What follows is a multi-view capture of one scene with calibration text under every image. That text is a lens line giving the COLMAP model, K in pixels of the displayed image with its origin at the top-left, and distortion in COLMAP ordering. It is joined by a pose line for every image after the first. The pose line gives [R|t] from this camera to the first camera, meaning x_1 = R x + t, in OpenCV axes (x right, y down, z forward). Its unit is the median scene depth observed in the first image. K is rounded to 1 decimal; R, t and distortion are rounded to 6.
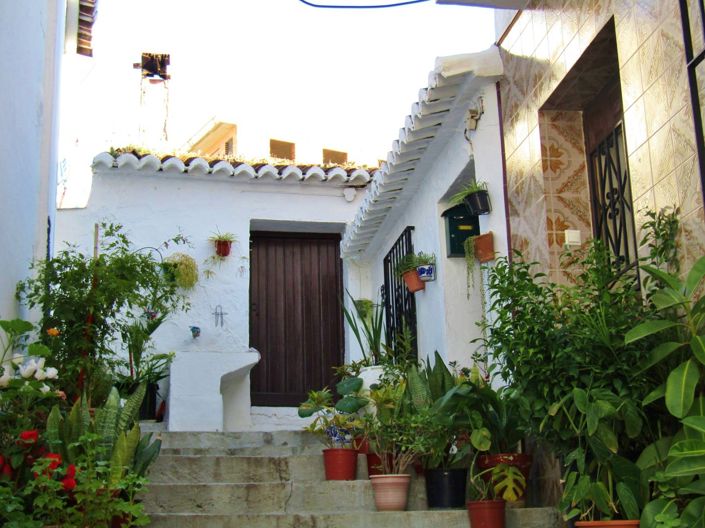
lens RADIAL K [[995.5, 0, 352.5], [0, 995.5, 264.0], [0, 0, 1]] dist [0.019288, -0.002163]
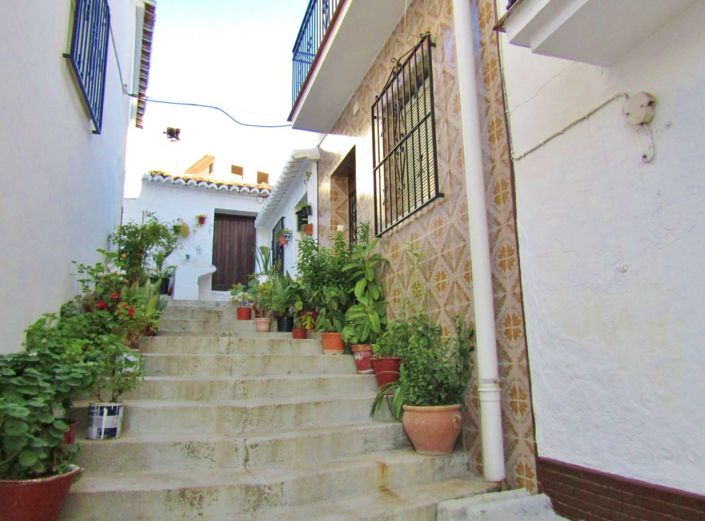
lens RADIAL K [[512.8, 0, 352.5], [0, 512.8, 260.5], [0, 0, 1]] dist [0.032188, -0.001496]
pose [[0.989256, 0.046326, 0.138661, 0.065873], [-0.056111, 0.996139, 0.067511, -0.030342], [-0.134998, -0.074566, 0.988036, -0.267027]]
